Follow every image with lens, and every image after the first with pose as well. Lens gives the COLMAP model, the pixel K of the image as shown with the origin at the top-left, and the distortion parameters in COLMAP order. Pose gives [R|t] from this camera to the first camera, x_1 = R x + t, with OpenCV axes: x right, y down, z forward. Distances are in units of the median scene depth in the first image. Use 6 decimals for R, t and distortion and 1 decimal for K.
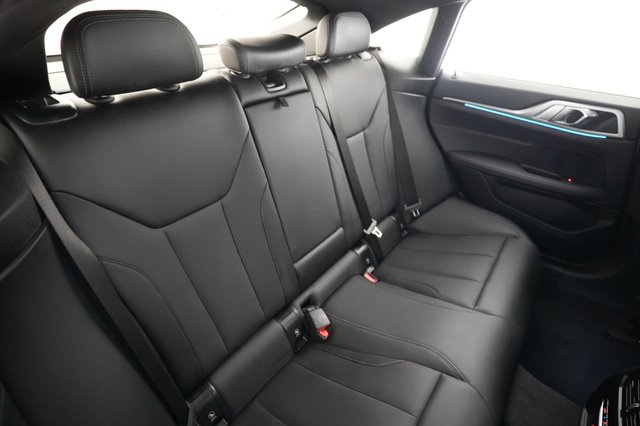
lens RADIAL K [[338.5, 0, 320.0], [0, 338.5, 213.0], [0, 0, 1]] dist [0.000509, 0.000152]
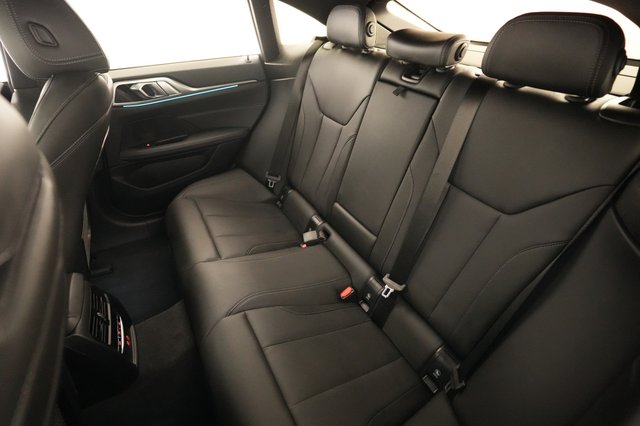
lens RADIAL K [[306.8, 0, 320.0], [0, 306.8, 213.0], [0, 0, 1]] dist [-0.001153, -0.000126]
pose [[-0.399077, 0.512376, -0.760400, 0.855536], [-0.488258, 0.583195, 0.649221, -0.553605], [0.776107, 0.630360, 0.017432, 0.923090]]
